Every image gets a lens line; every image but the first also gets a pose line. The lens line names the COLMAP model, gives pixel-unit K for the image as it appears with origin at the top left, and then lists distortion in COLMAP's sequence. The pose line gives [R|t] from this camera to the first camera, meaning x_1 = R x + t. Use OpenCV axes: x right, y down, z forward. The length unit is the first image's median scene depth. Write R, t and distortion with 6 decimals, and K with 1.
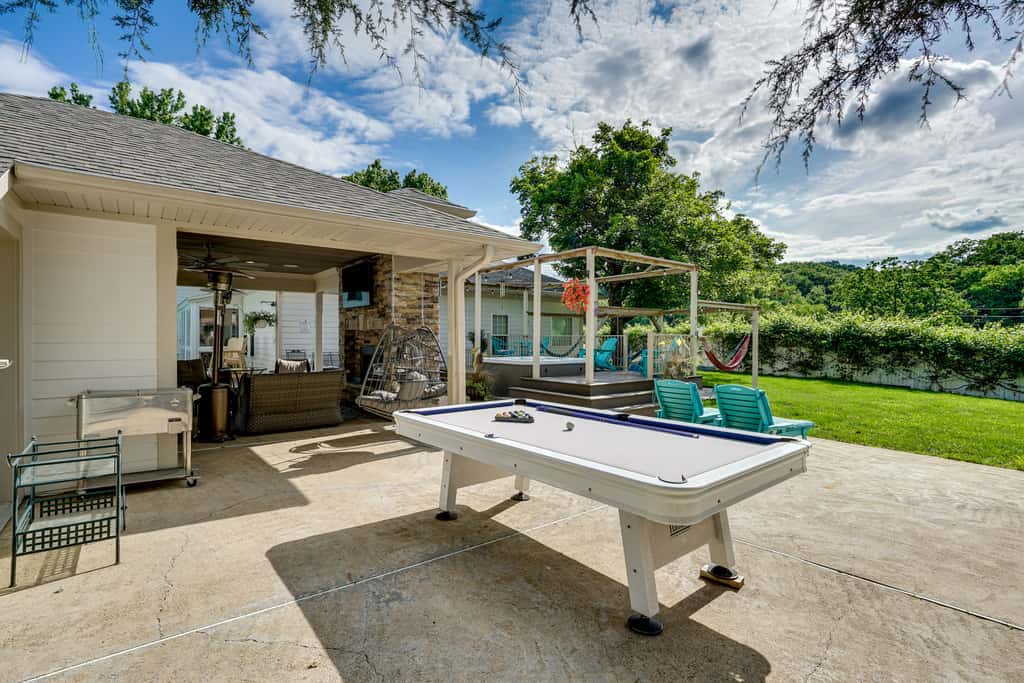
lens RADIAL K [[498.0, 0, 510.1], [0, 498.0, 340.3], [0, 0, 1]] dist [-0.005180, 0.006925]
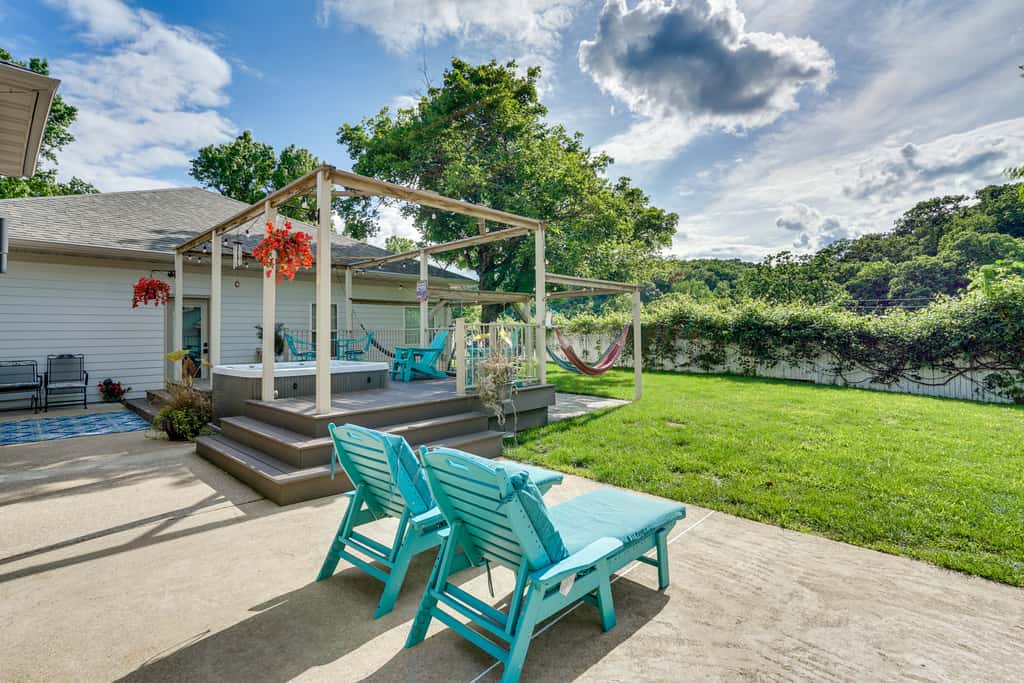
lens RADIAL K [[498.0, 0, 525.0], [0, 498.0, 317.6], [0, 0, 1]] dist [-0.005180, 0.006925]
pose [[0.985195, -0.012541, 0.170977, 0.135239], [0.019120, 0.999137, -0.036884, 0.002699], [-0.170366, 0.039607, 0.984584, 0.196531]]
